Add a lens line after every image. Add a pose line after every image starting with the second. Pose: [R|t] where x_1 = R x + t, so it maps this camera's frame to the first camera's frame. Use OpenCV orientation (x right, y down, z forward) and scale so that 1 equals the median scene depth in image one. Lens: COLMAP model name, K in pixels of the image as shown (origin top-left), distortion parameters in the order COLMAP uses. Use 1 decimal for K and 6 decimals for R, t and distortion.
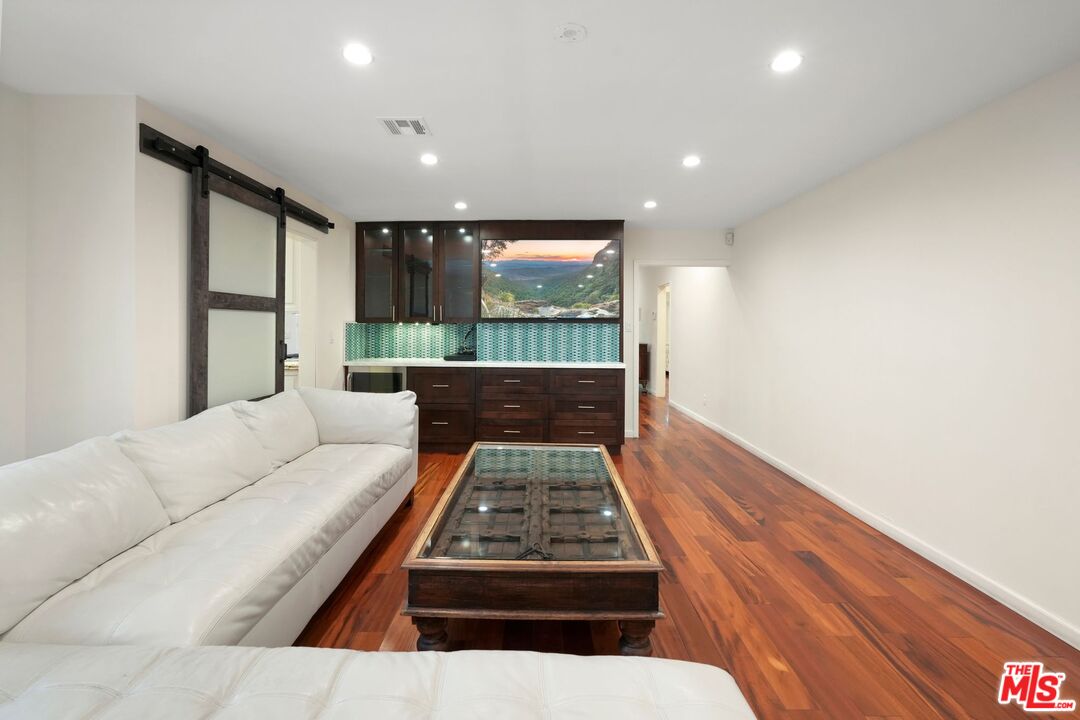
lens RADIAL K [[472.5, 0, 536.7], [0, 472.5, 326.1], [0, 0, 1]] dist [-0.005343, 0.002517]
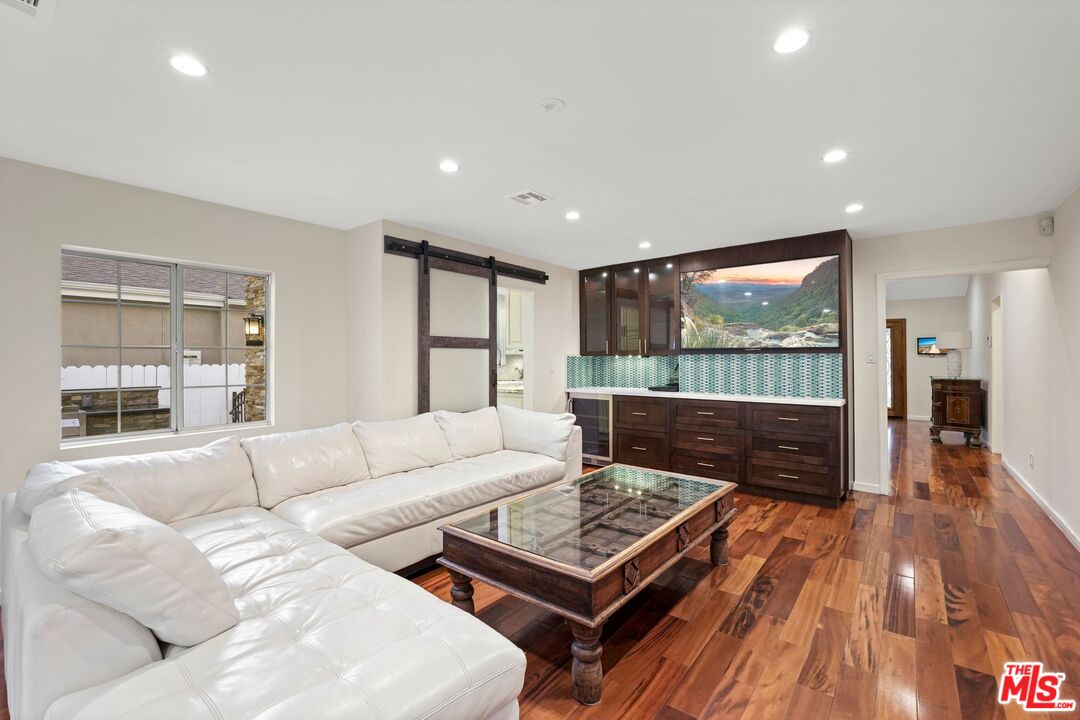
lens RADIAL K [[472.5, 0, 553.9], [0, 472.5, 353.9], [0, 0, 1]] dist [-0.005343, 0.002517]
pose [[0.794885, -0.015112, -0.606572, 0.338684], [0.008584, 0.999870, -0.013661, 0.004290], [0.606700, 0.005652, 0.794911, 0.033296]]
